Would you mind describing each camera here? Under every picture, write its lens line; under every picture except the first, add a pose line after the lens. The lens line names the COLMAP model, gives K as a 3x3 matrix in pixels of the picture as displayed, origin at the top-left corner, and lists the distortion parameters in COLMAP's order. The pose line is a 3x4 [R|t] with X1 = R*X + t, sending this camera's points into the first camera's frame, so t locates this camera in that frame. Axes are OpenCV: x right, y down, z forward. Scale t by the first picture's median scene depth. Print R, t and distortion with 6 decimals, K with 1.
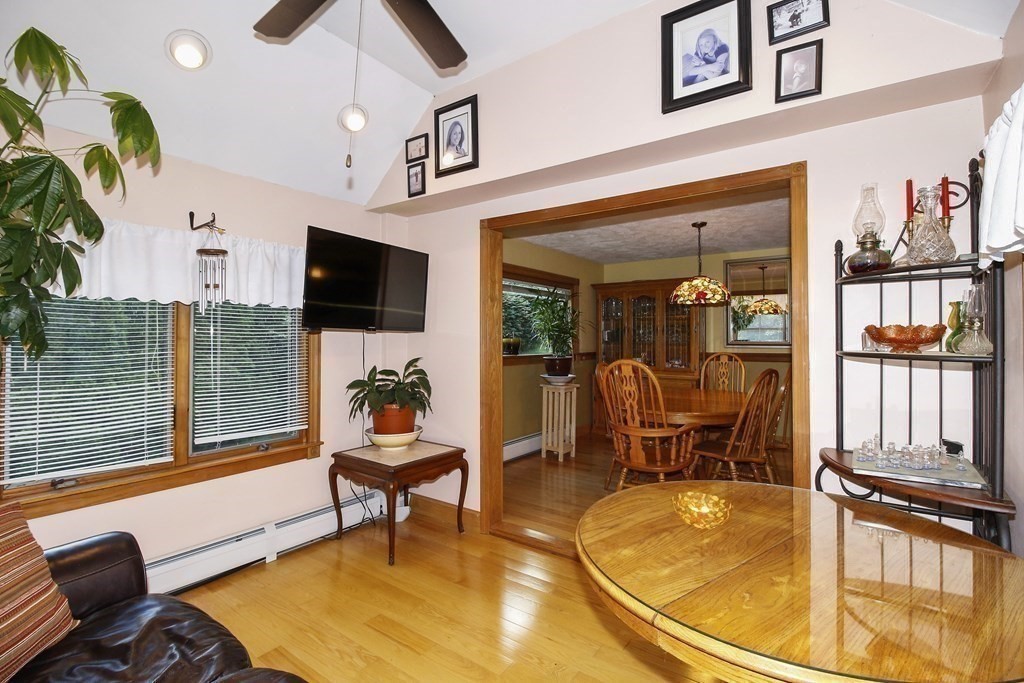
lens RADIAL K [[484.3, 0, 515.0], [0, 484.3, 334.5], [0, 0, 1]] dist [-0.000099, -0.016421]
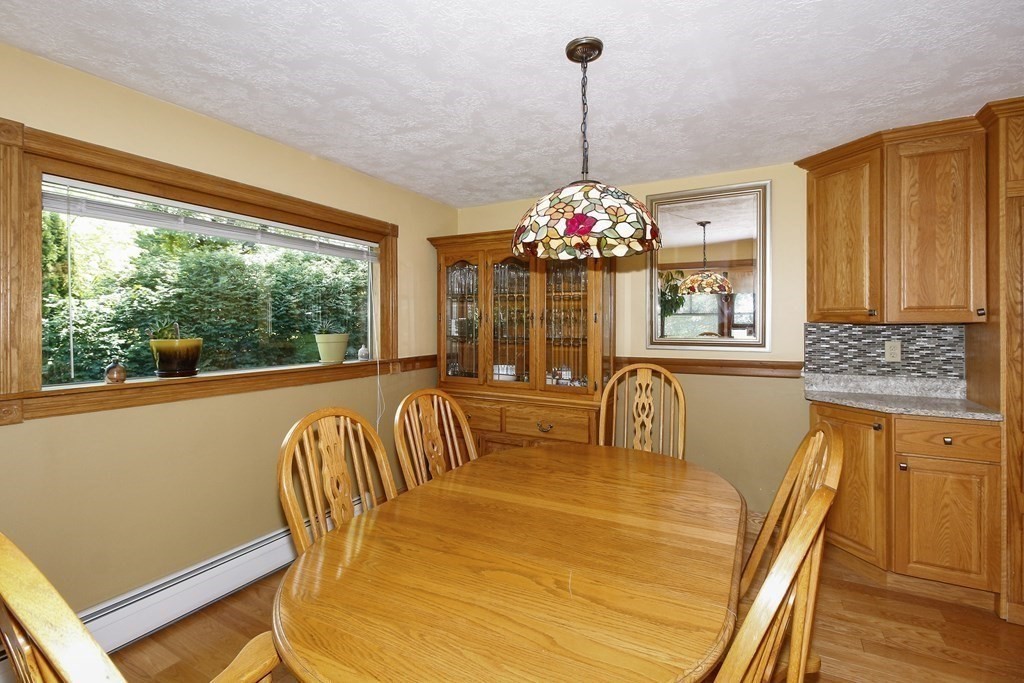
lens RADIAL K [[468.7, 0, 516.3], [0, 468.7, 325.7], [0, 0, 1]] dist [0.017834, -0.000447]
pose [[0.991664, -0.001835, 0.128839, 0.214476], [-0.000164, 0.999880, 0.015504, -0.008151], [-0.128852, -0.015396, 0.991544, 0.483421]]
